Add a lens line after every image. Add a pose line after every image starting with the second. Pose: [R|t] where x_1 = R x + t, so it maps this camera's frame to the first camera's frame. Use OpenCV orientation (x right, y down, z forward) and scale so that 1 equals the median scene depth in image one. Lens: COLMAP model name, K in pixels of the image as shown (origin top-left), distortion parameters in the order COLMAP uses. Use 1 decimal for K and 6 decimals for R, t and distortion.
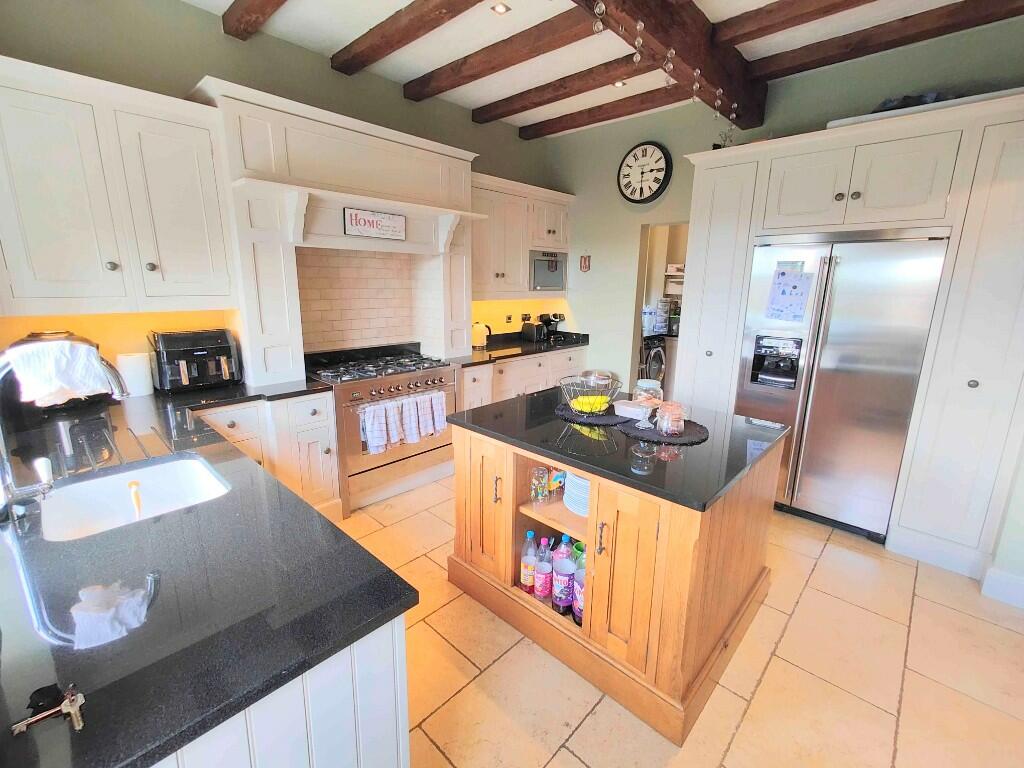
lens RADIAL K [[452.6, 0, 510.2], [0, 452.6, 377.8], [0, 0, 1]] dist [0.009175, 0.000507]
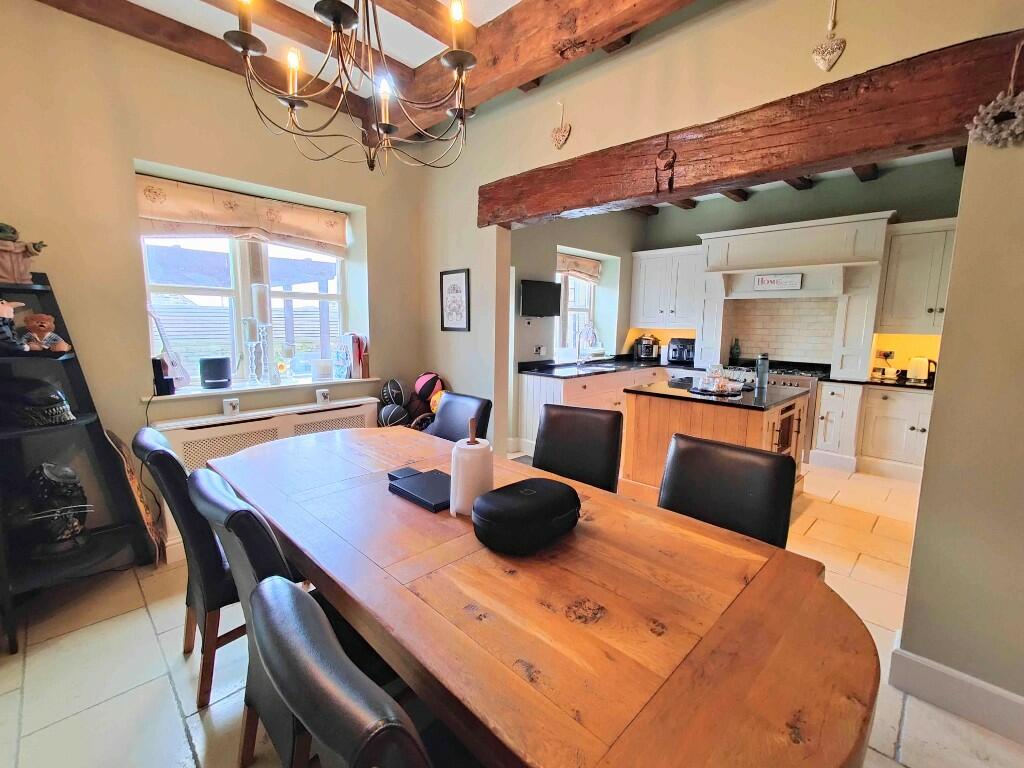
lens RADIAL K [[448.7, 0, 510.7], [0, 448.7, 378.6], [0, 0, 1]] dist [0.010963, -0.000163]
pose [[-0.024710, 0.114663, -0.993097, 1.058330], [-0.230023, 0.966094, 0.117268, 0.020970], [0.972872, 0.231333, 0.002503, 0.112034]]
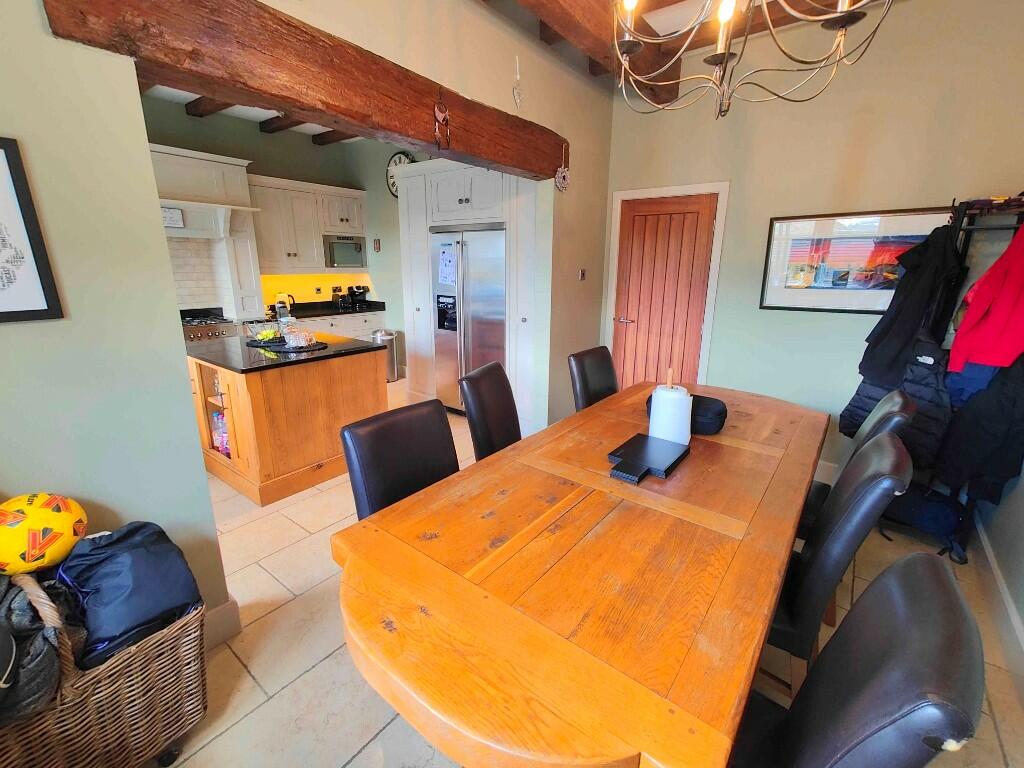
lens RADIAL K [[448.7, 0, 510.7], [0, 448.7, 378.6], [0, 0, 1]] dist [0.010963, -0.000163]
pose [[0.994914, -0.031665, 0.095621, 0.476394], [0.027810, 0.998756, 0.041386, 0.091110], [-0.096812, -0.038517, 0.994557, -0.352625]]
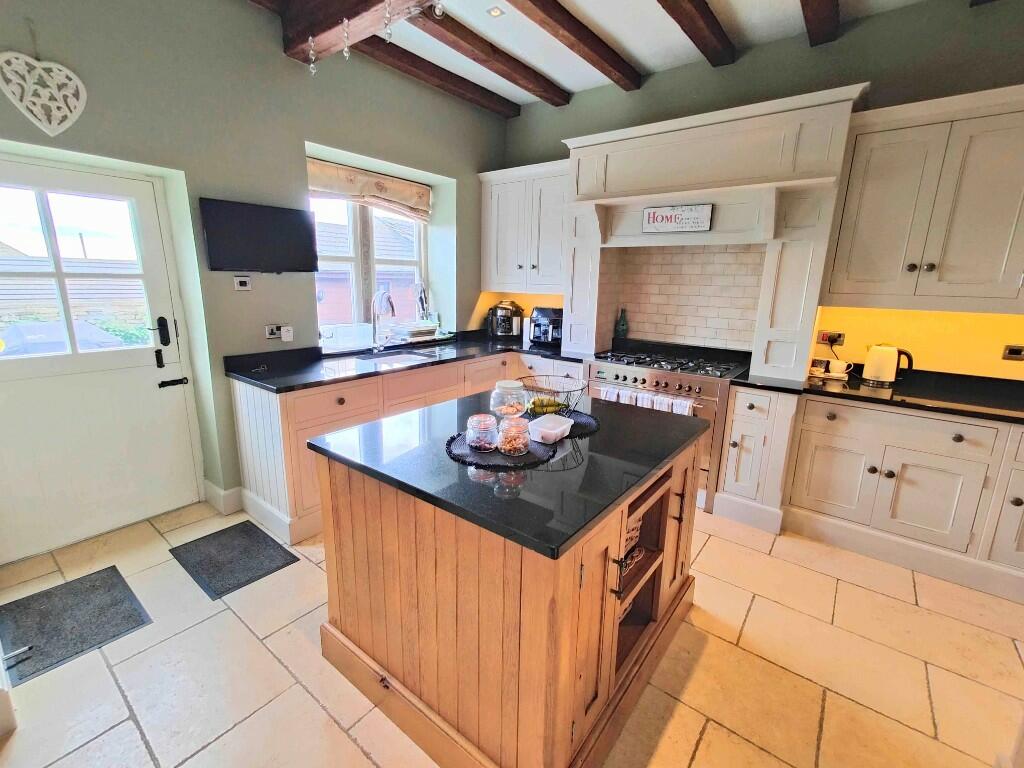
lens RADIAL K [[452.6, 0, 510.2], [0, 452.6, 377.8], [0, 0, 1]] dist [0.009175, 0.000507]
pose [[0.098941, 0.200257, -0.974735, 0.547661], [-0.235199, 0.956493, 0.172635, -0.069248], [0.966898, 0.212176, 0.141736, 0.447272]]
